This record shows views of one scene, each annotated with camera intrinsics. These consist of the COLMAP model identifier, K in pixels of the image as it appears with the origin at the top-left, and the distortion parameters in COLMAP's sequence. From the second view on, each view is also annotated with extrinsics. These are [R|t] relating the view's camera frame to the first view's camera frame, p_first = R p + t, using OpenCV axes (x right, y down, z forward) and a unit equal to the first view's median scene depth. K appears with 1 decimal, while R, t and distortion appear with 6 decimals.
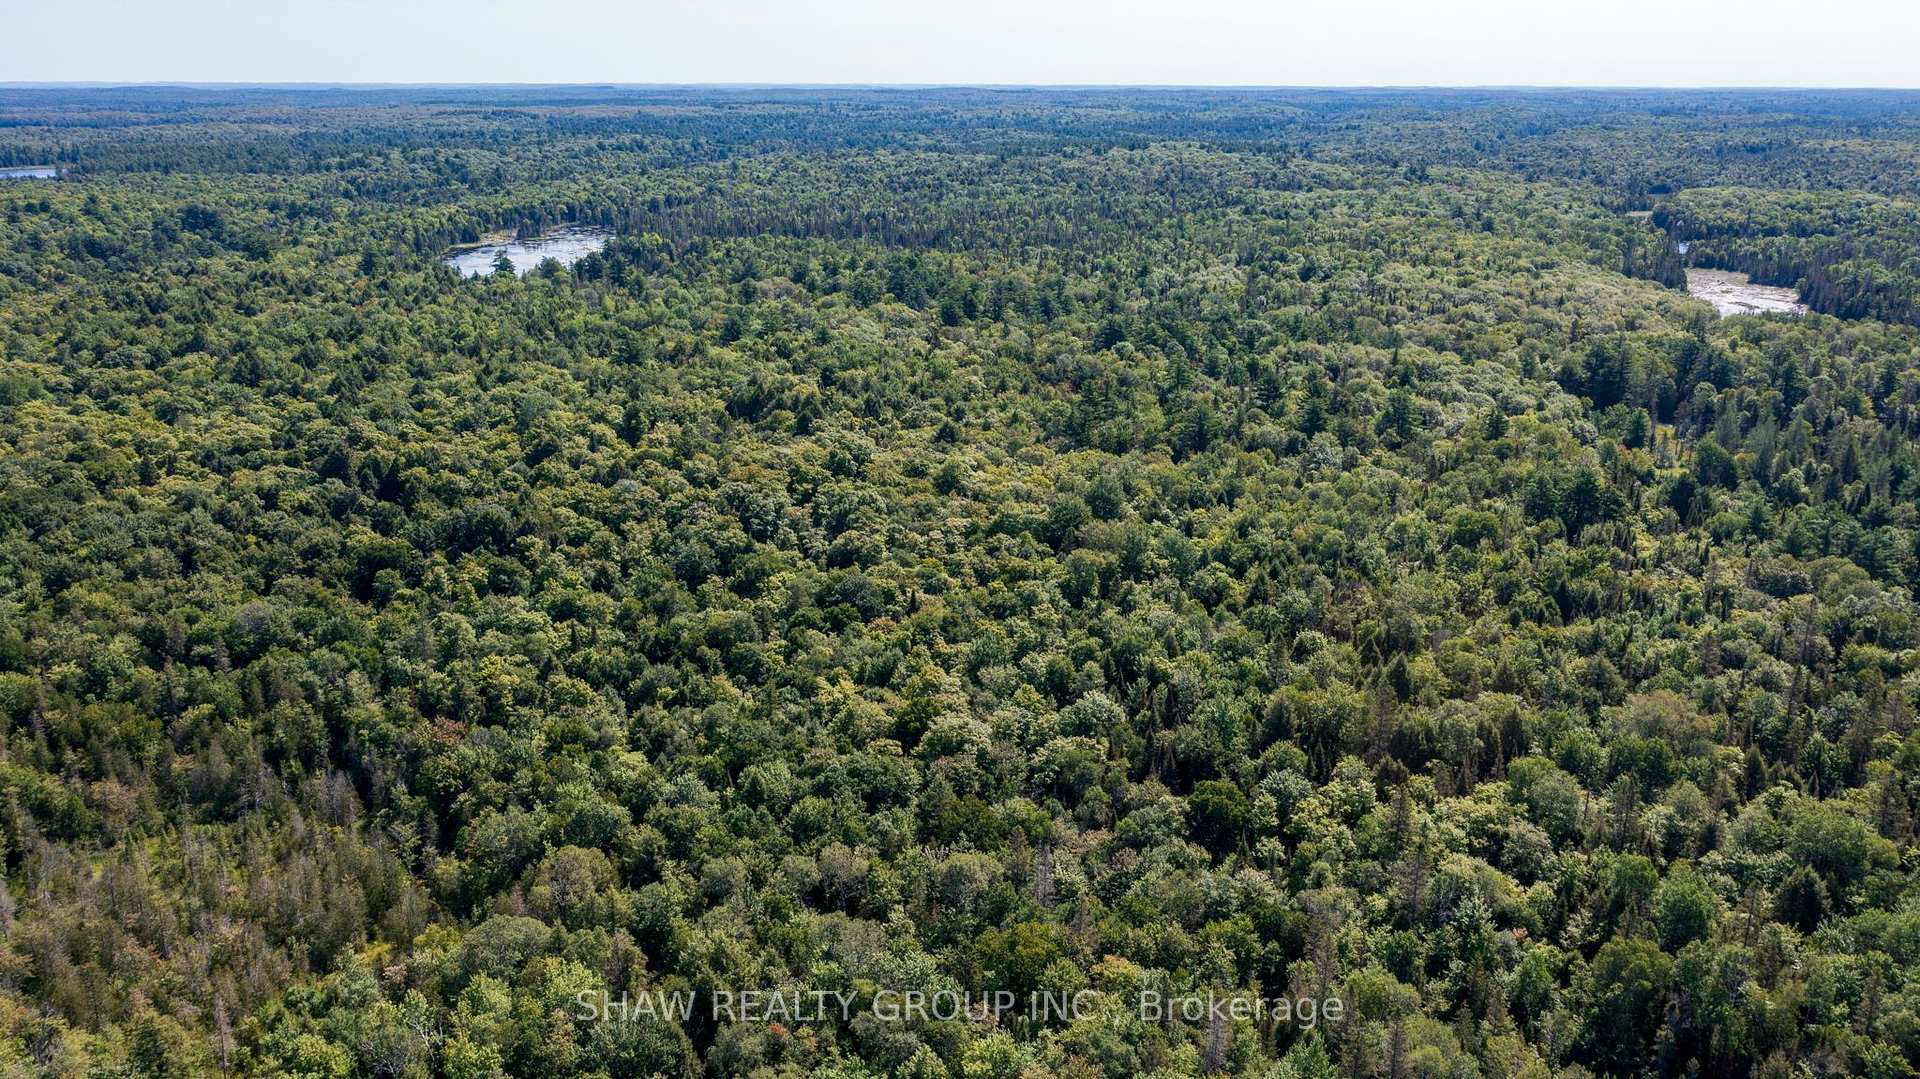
lens RADIAL K [[1556.6, 0, 960.0], [0, 1556.6, 539.5], [0, 0, 1]] dist [-0.013839, 0.019179]
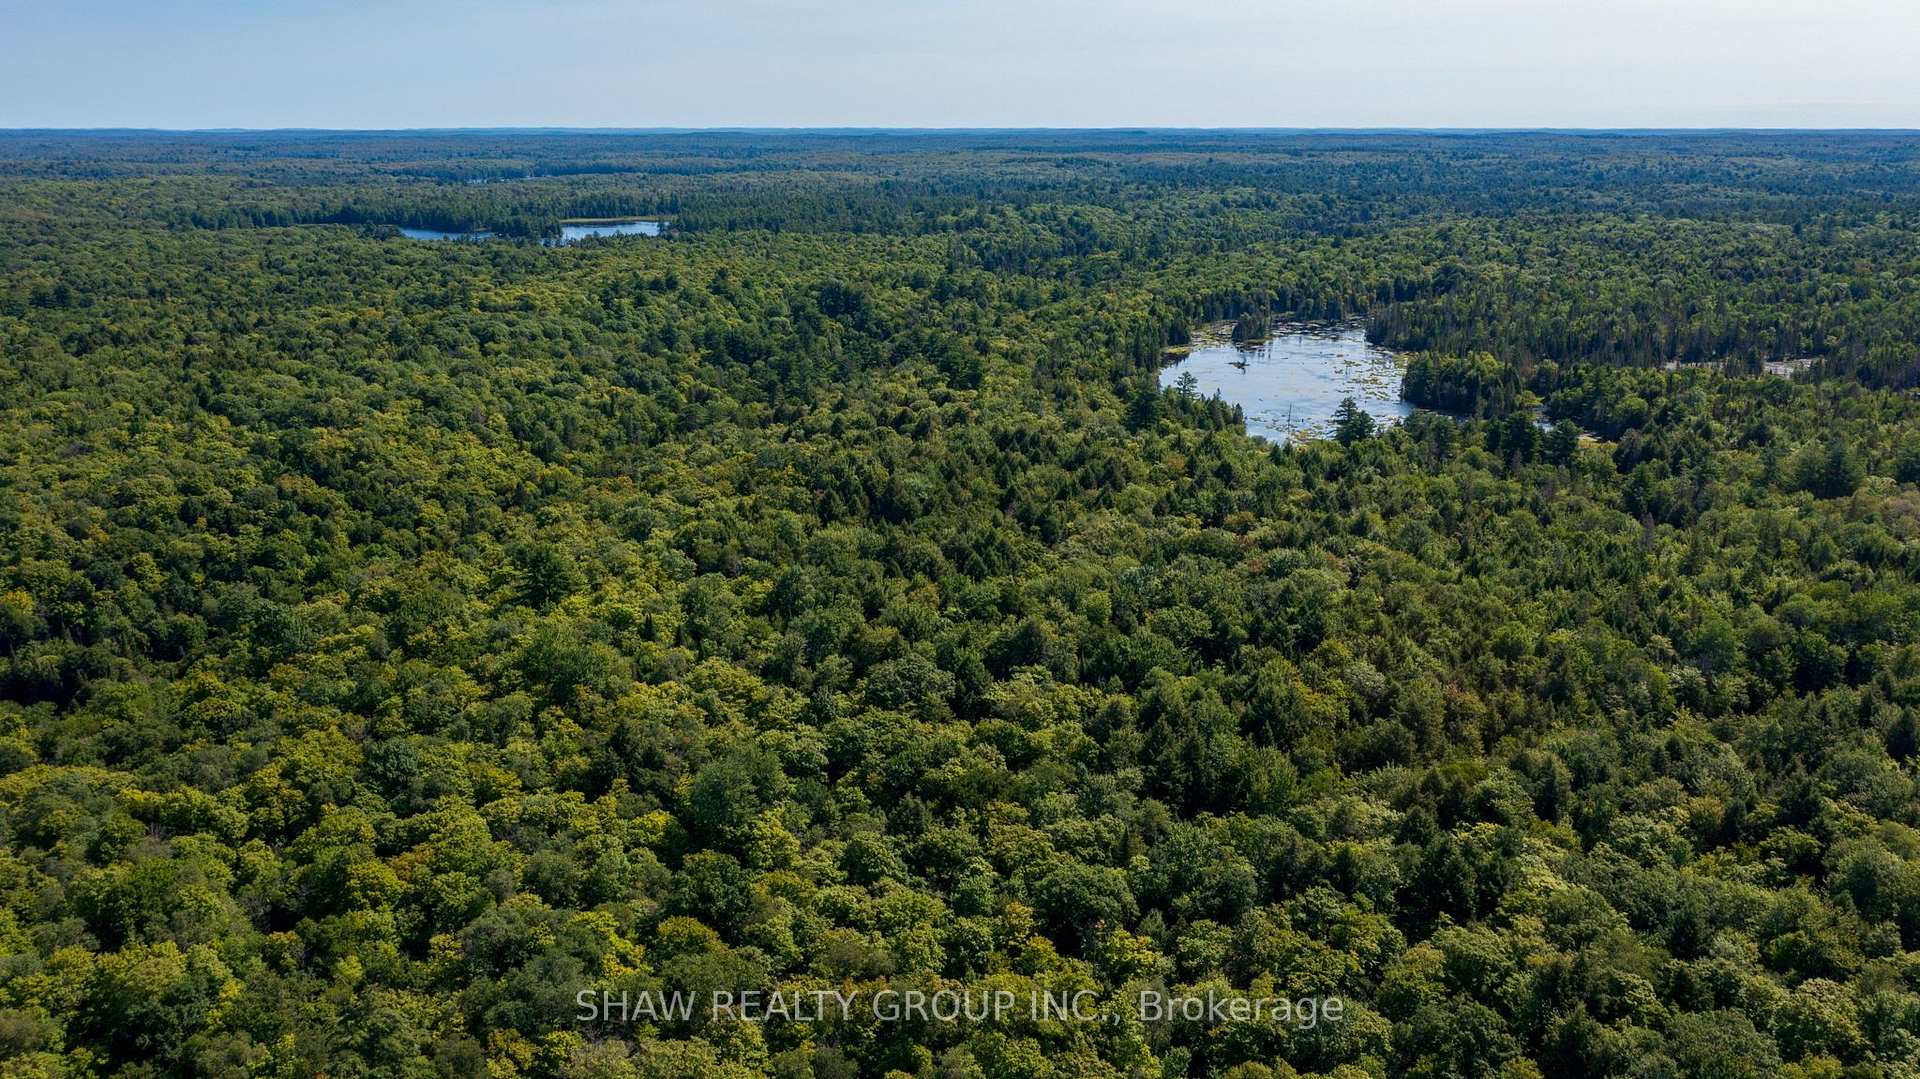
lens RADIAL K [[1556.6, 0, 960.0], [0, 1556.6, 539.5], [0, 0, 1]] dist [-0.013839, 0.019179]
pose [[0.952781, 0.074206, -0.294453, -0.166296], [-0.081963, 0.996536, -0.014071, -0.069517], [0.292389, 0.037541, 0.955562, 0.229138]]
